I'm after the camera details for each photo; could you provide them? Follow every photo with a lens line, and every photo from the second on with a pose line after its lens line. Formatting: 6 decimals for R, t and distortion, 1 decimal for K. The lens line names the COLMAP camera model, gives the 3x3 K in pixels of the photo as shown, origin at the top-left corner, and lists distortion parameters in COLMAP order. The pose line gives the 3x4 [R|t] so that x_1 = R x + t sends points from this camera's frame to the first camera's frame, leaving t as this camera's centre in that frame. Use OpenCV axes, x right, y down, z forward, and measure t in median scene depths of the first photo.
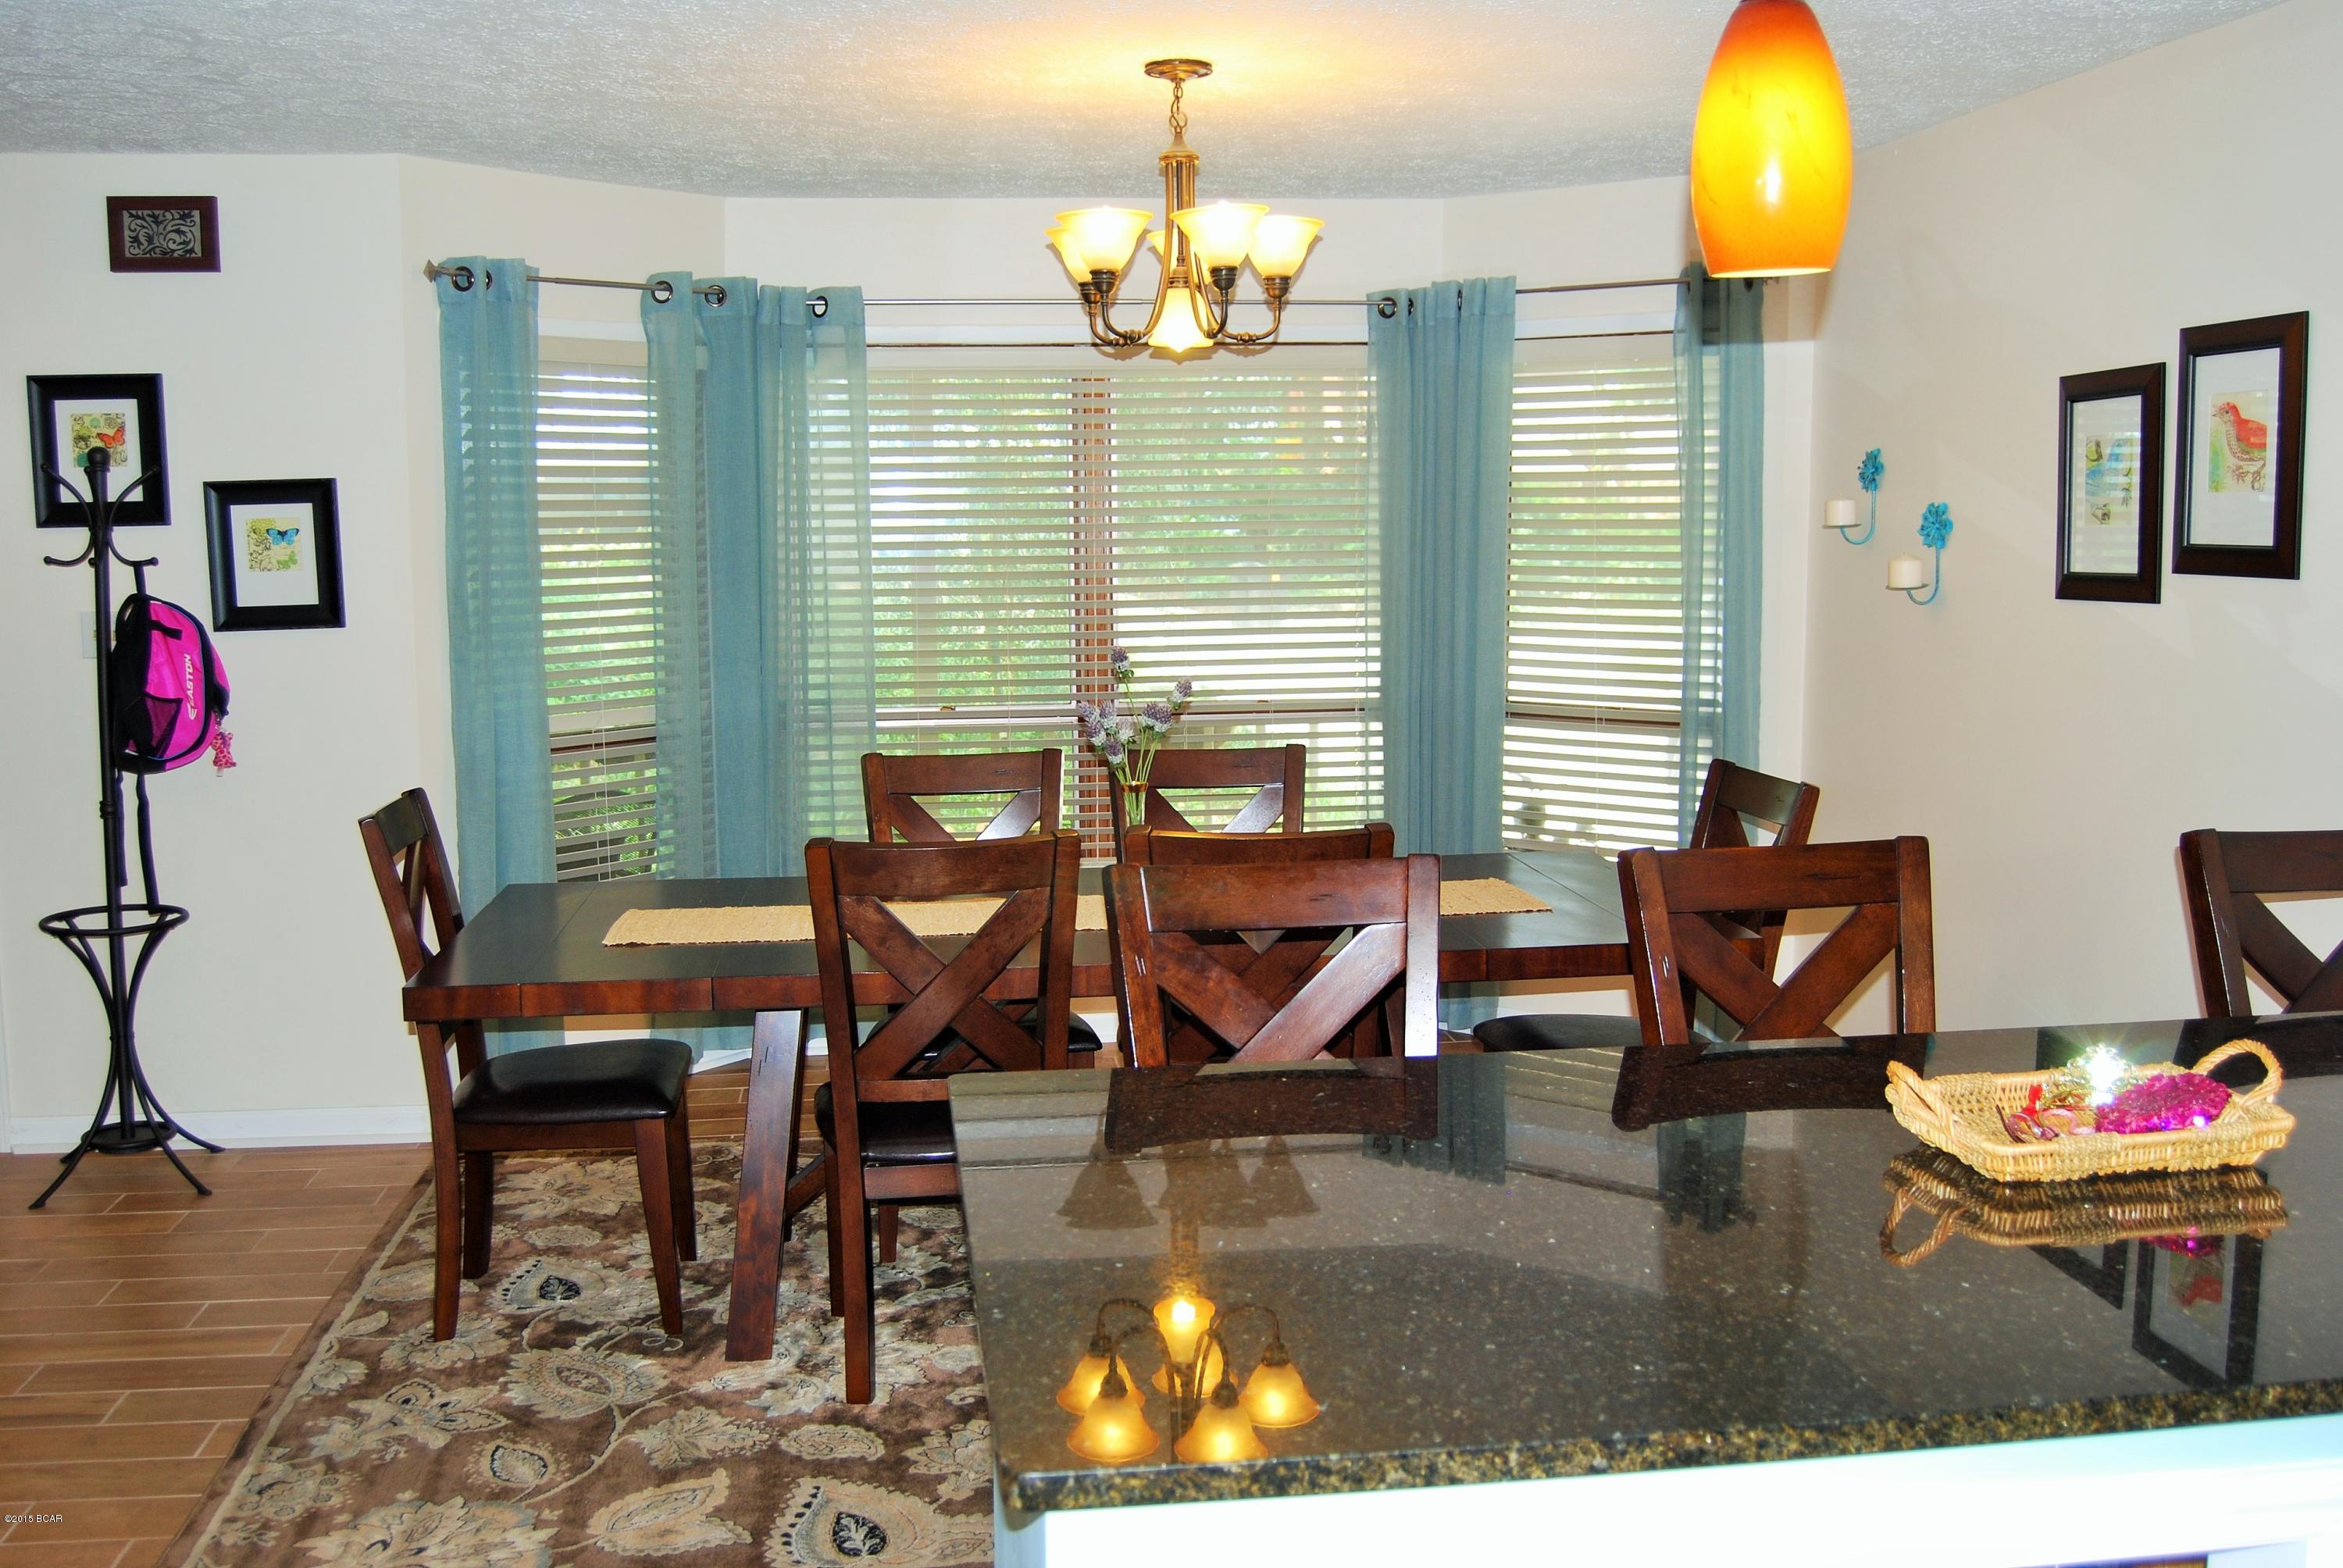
lens RADIAL K [[2235.4, 0, 1165.1], [0, 2235.4, 776.4], [0, 0, 1]] dist [-0.065755, 0.000000]
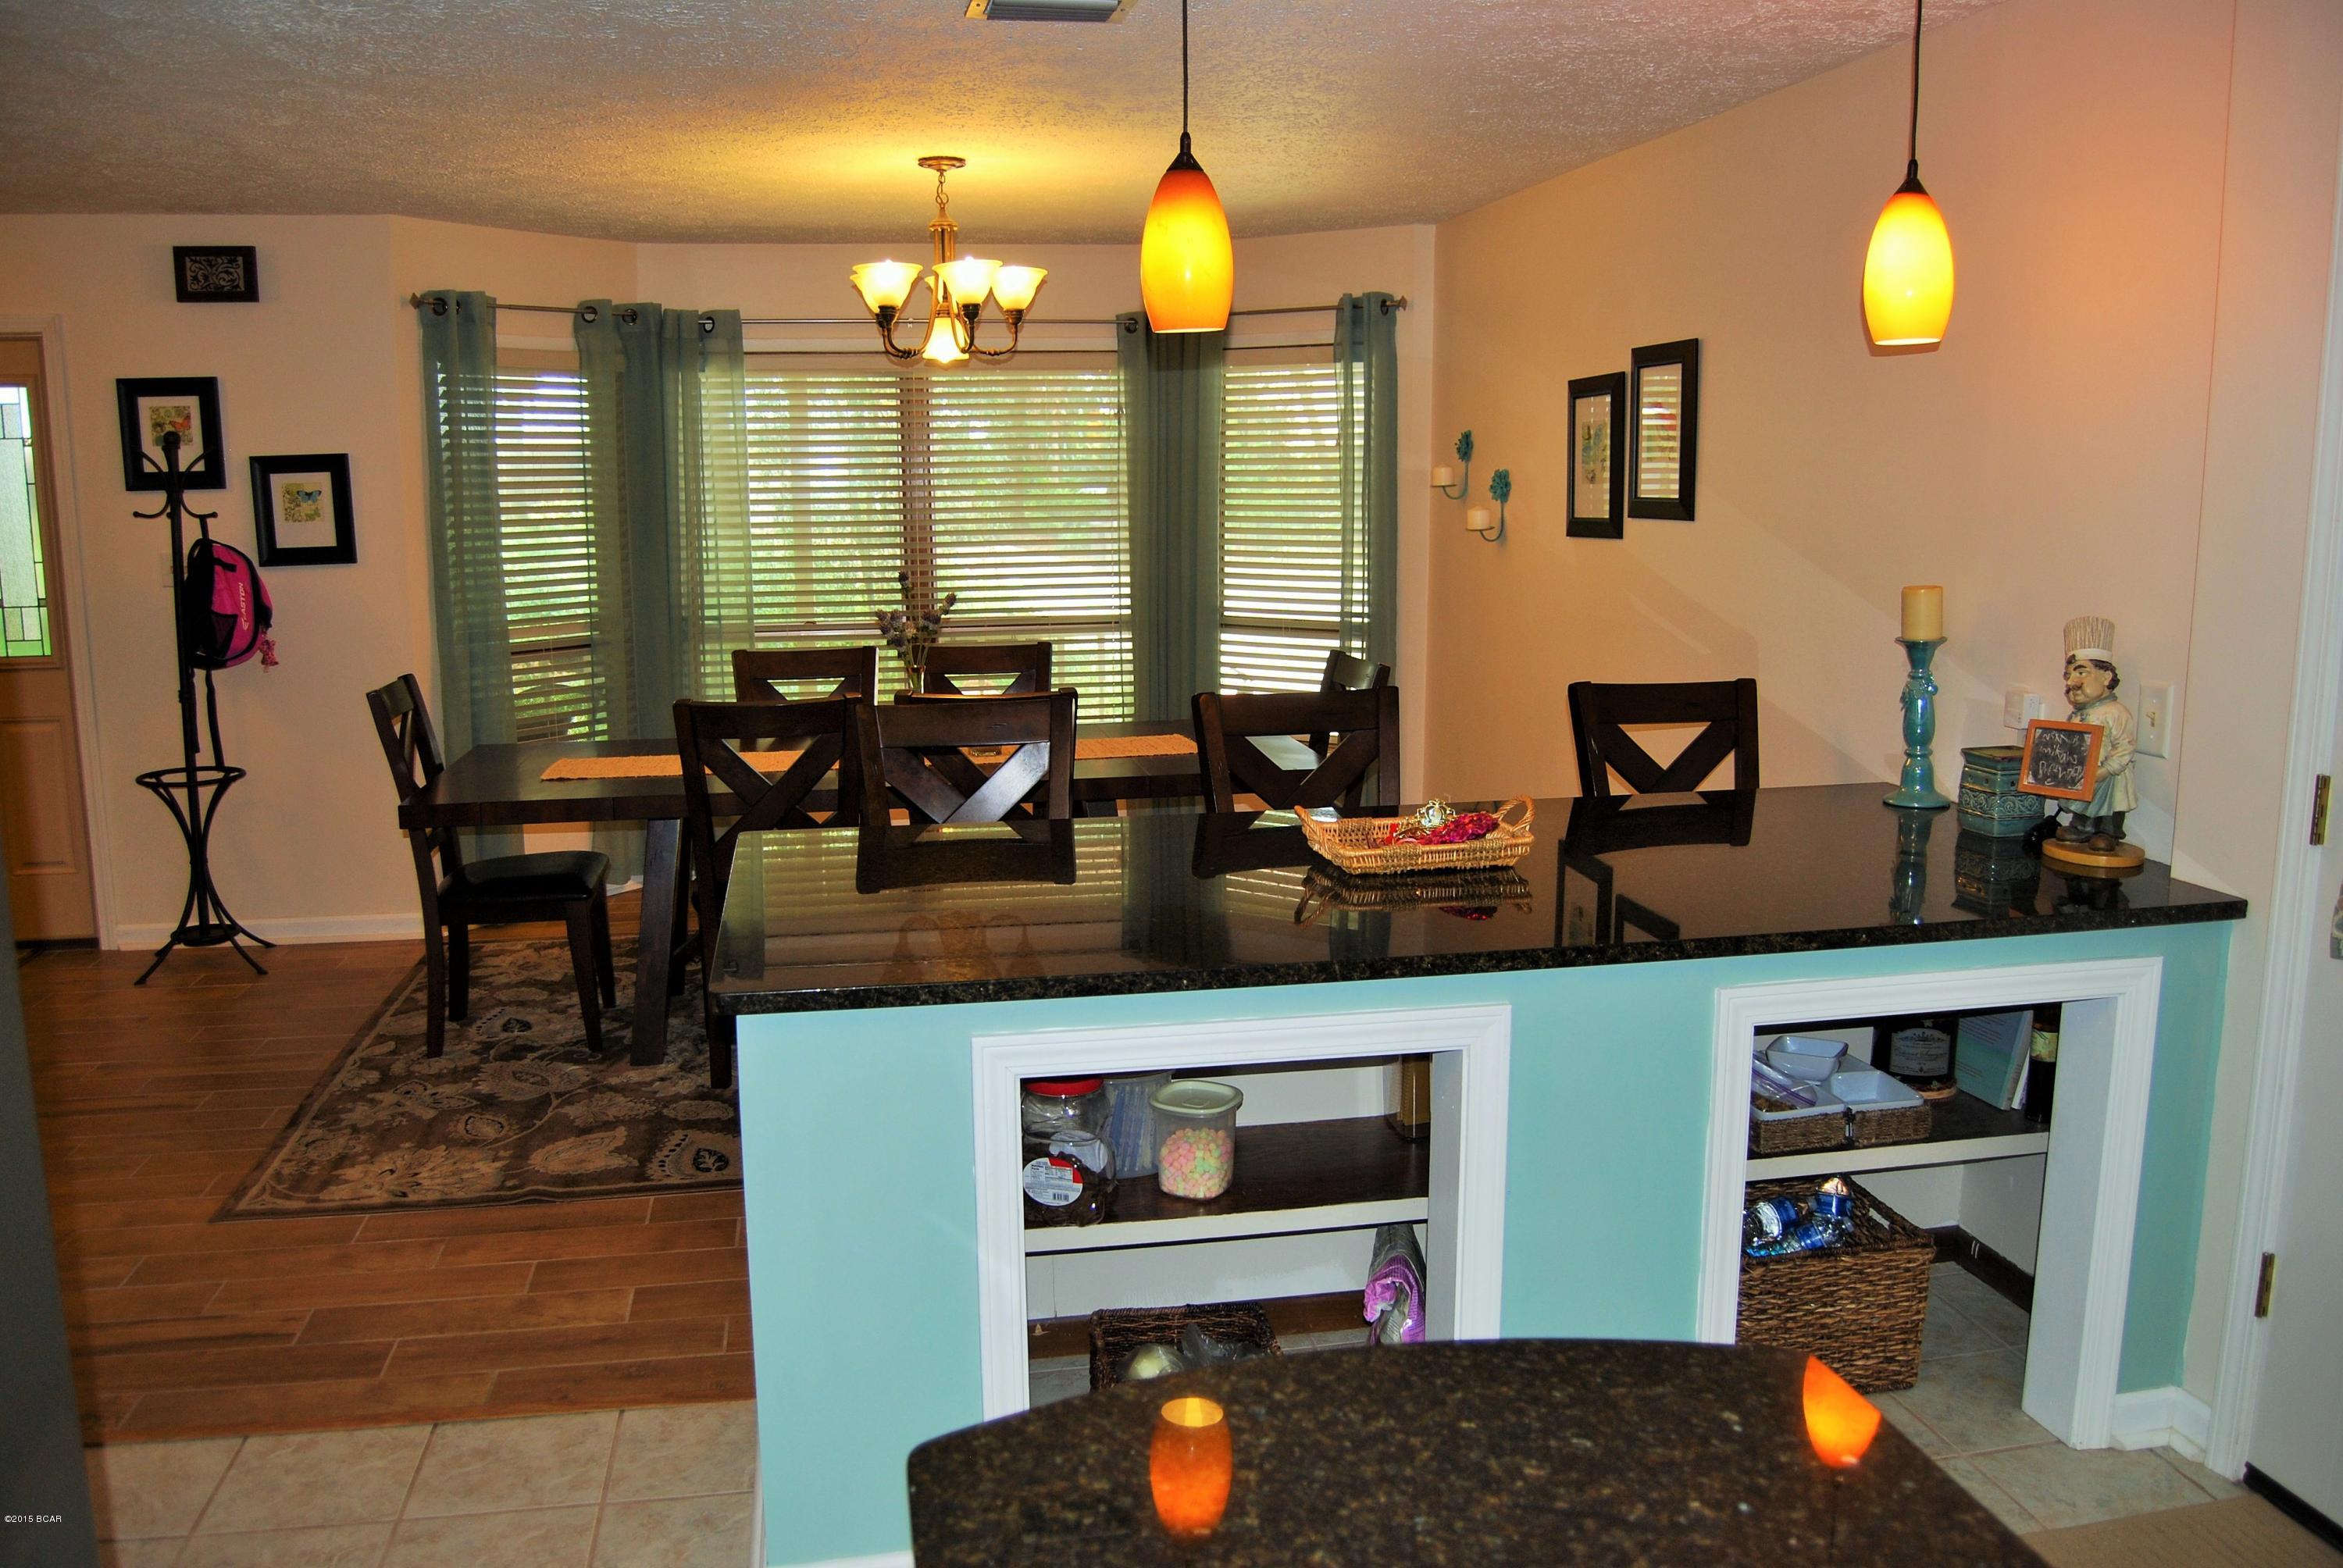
lens RADIAL K [[1869.3, 0, 1179.2], [0, 1869.3, 791.0], [0, 0, 1]] dist [-0.099183, 0.036459]
pose [[0.998164, -0.008098, 0.060029, 0.074404], [0.005214, 0.998831, 0.048047, 0.023768], [-0.060348, -0.047646, 0.997040, -0.181822]]
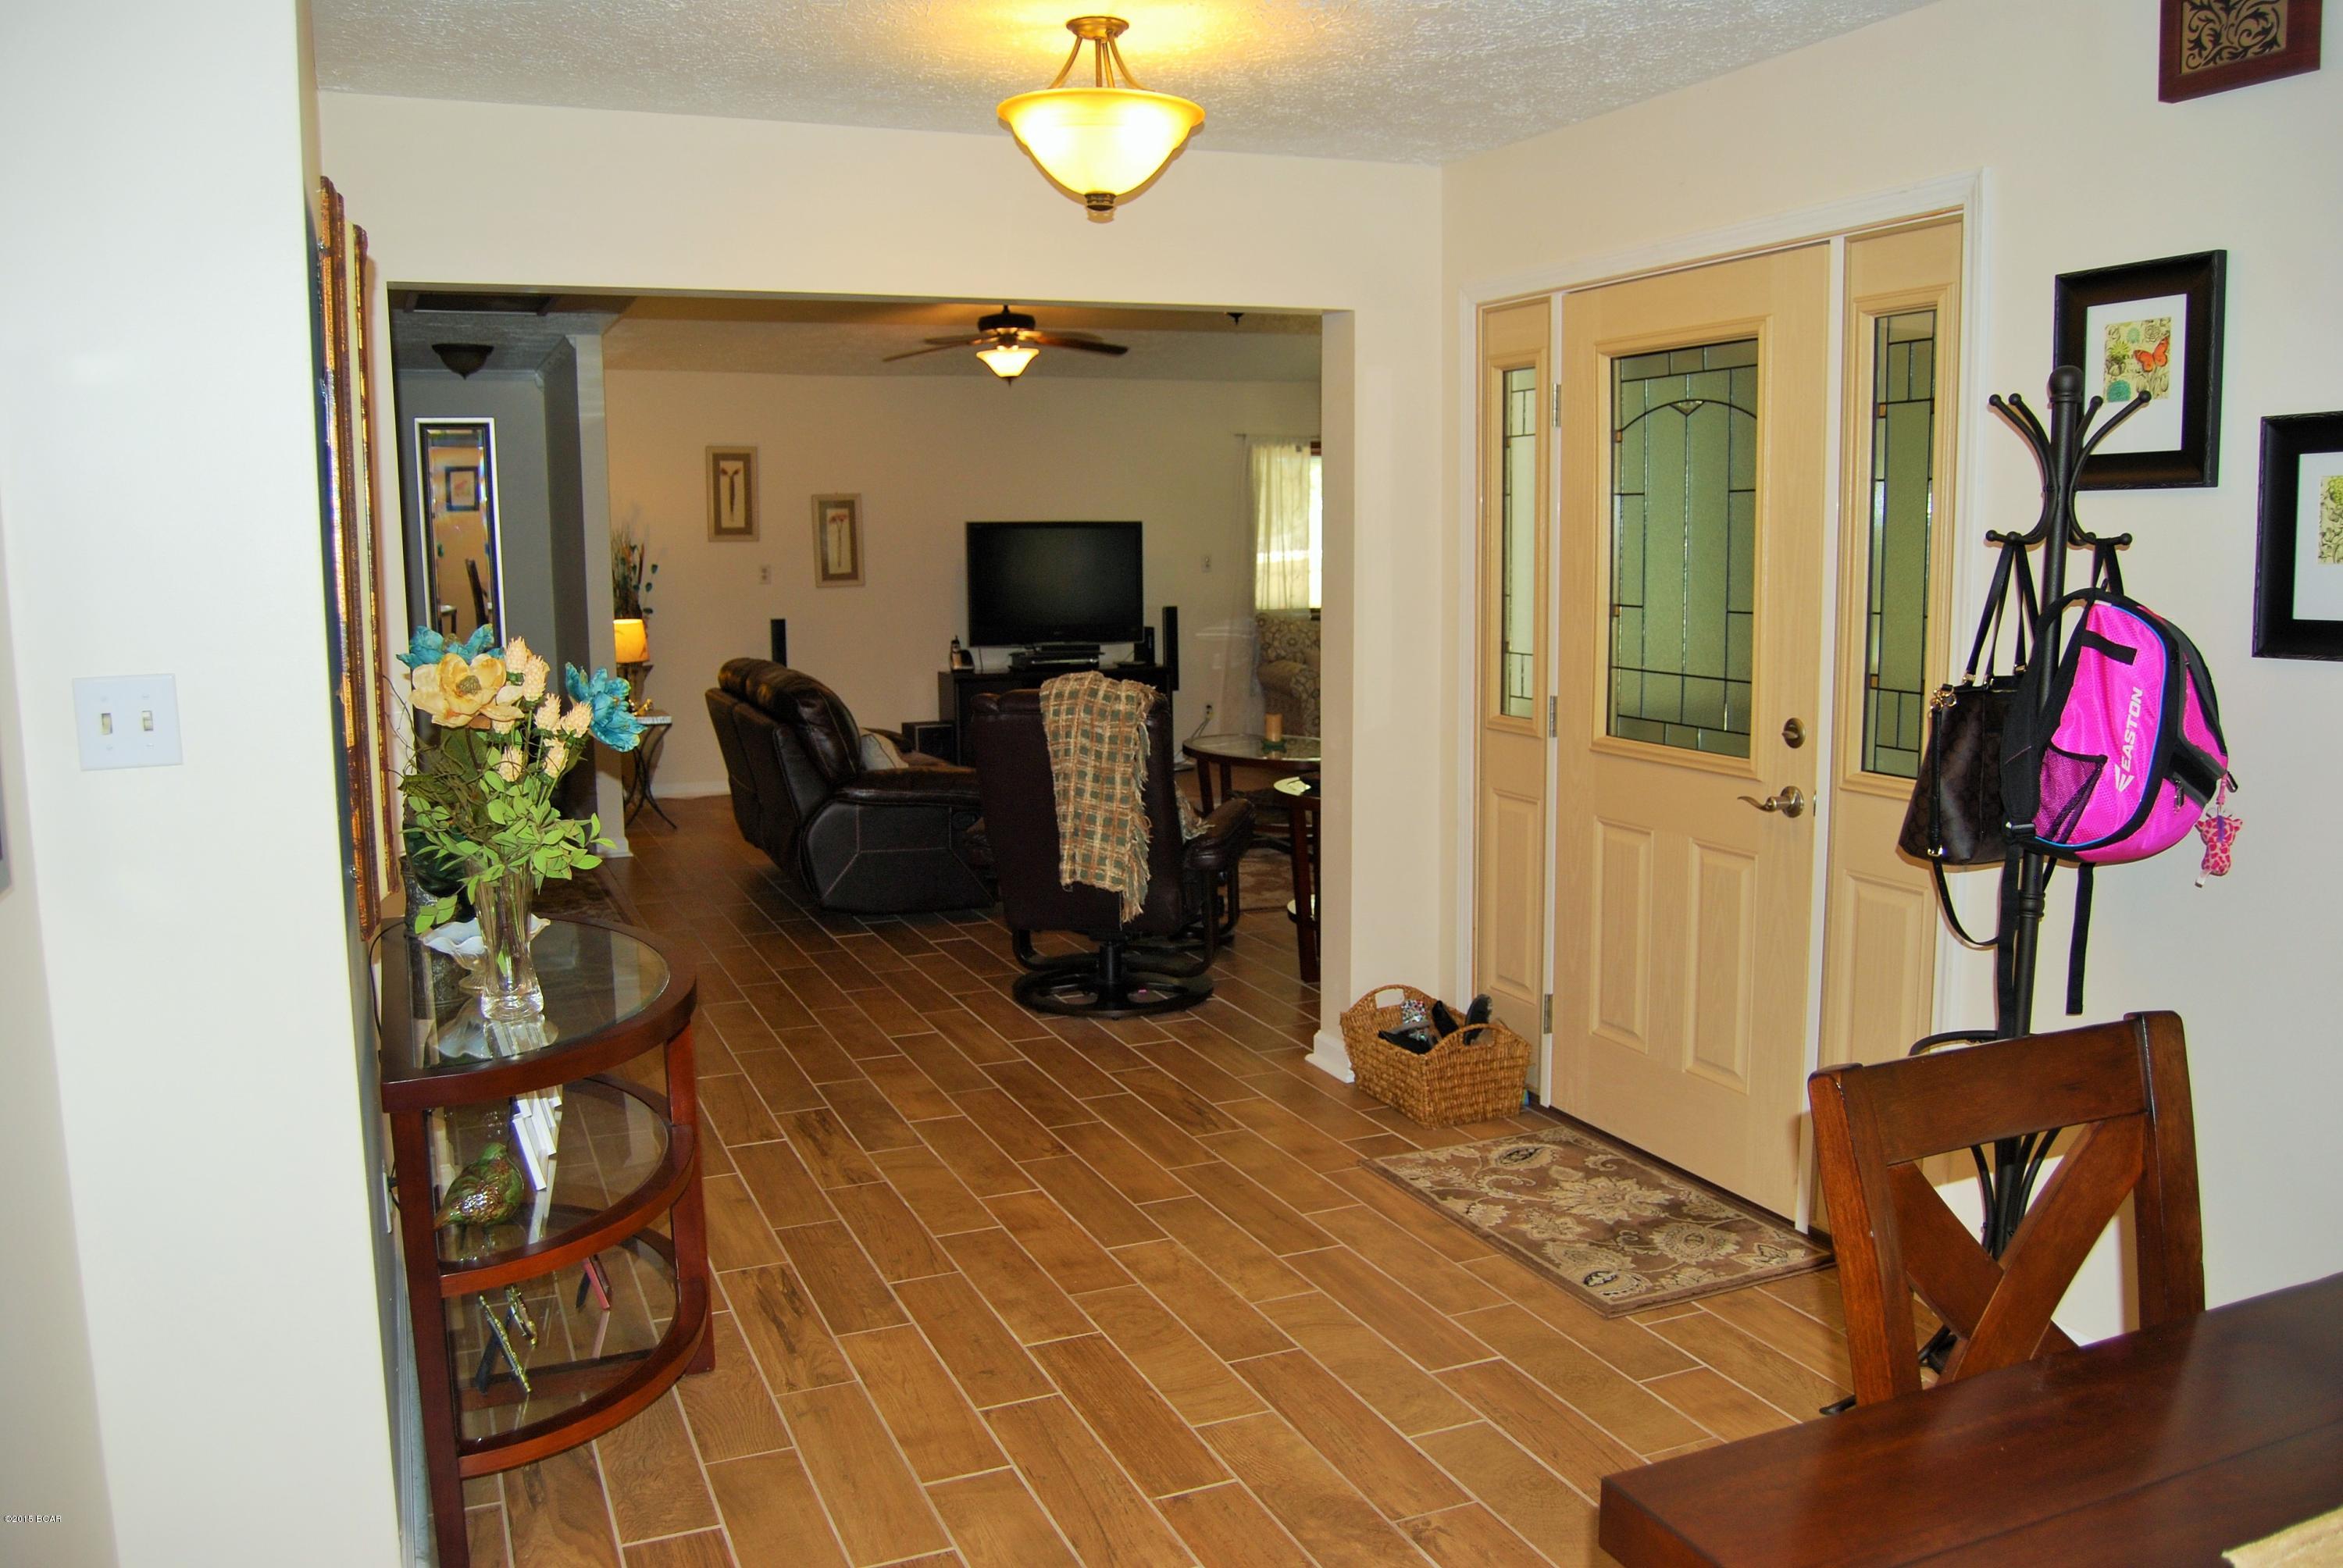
lens RADIAL K [[1869.3, 0, 1170.4], [0, 1869.3, 793.2], [0, 0, 1]] dist [-0.099183, 0.036459]
pose [[0.261074, 0.130568, -0.956448, -0.015454], [-0.108850, 0.988473, 0.105228, -0.052383], [0.959162, 0.076637, 0.272277, 0.620308]]
